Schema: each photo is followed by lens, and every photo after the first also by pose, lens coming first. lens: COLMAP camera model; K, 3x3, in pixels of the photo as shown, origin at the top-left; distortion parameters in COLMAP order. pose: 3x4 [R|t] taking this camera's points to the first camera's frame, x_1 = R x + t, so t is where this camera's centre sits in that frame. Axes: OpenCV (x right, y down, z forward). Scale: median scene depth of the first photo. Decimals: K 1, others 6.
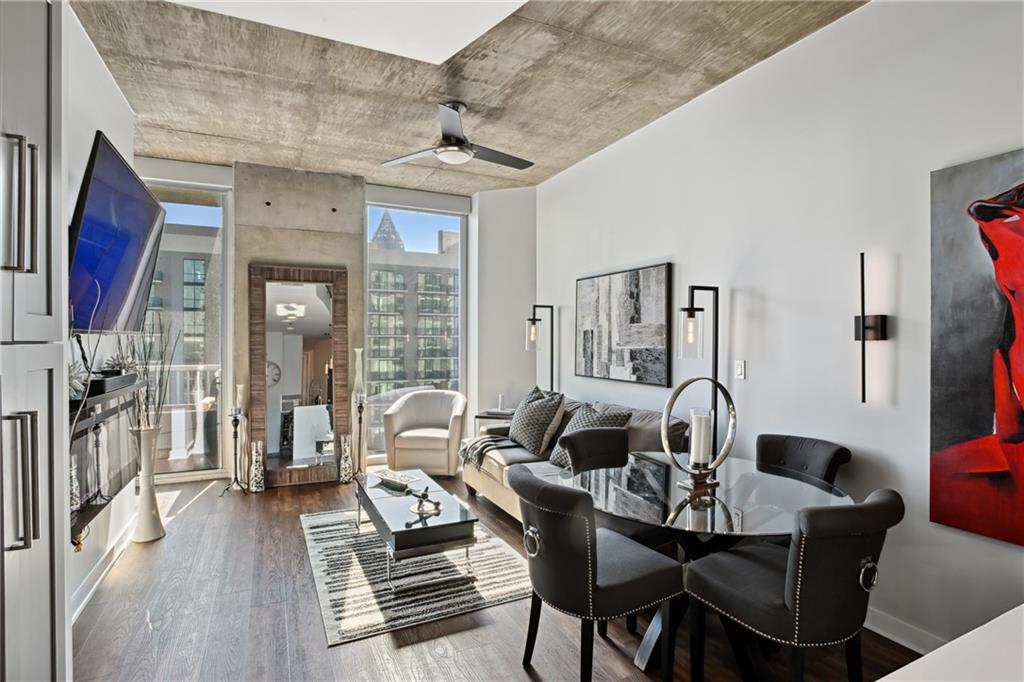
lens RADIAL K [[517.6, 0, 513.3], [0, 517.6, 345.0], [0, 0, 1]] dist [-0.047448, 0.015394]
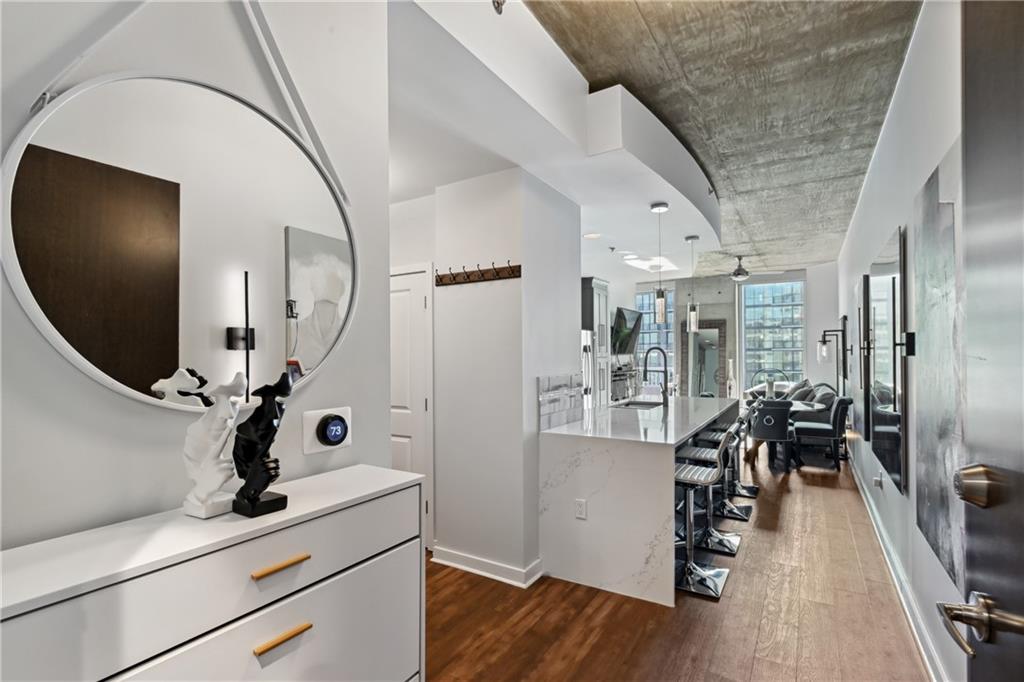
lens RADIAL K [[482.5, 0, 511.4], [0, 482.5, 355.5], [0, 0, 1]] dist [0.000073, 0.000207]
pose [[0.534542, -0.007482, -0.845108, 0.946671], [0.003642, 0.999972, -0.006550, 0.001325], [0.845134, 0.000423, 0.534555, -0.845157]]
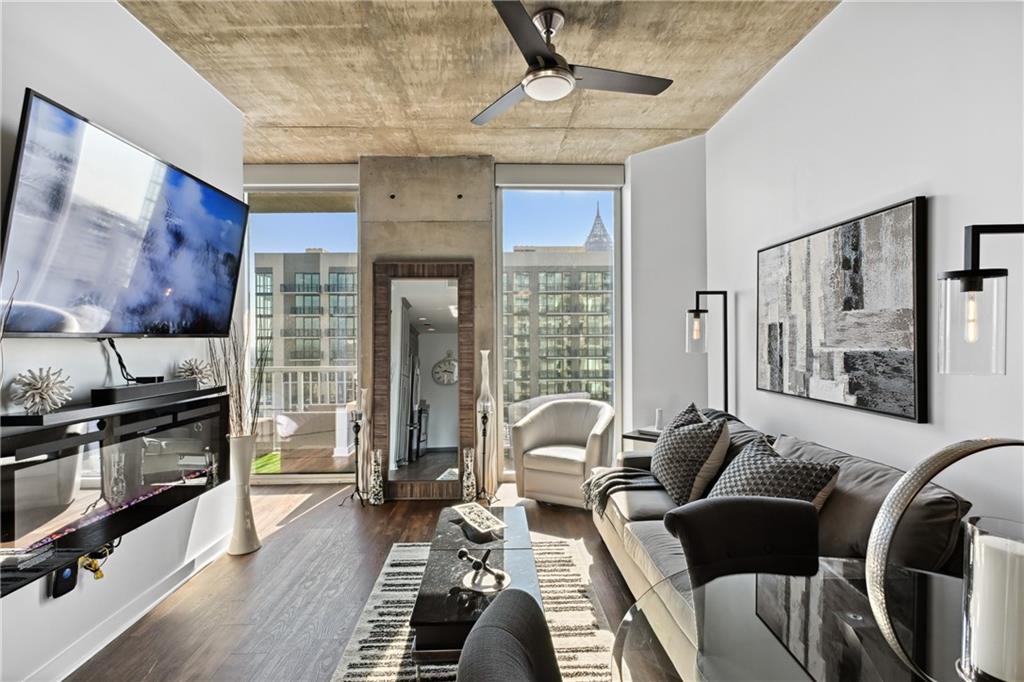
lens RADIAL K [[492.7, 0, 512.0], [0, 492.7, 341.0], [0, 0, 1]] dist [-0.000951, 0.000312]
pose [[0.910142, -0.007980, -0.414220, 0.100242], [0.005751, 0.999961, -0.006628, -0.003571], [0.414257, 0.003650, 0.910153, 0.279848]]
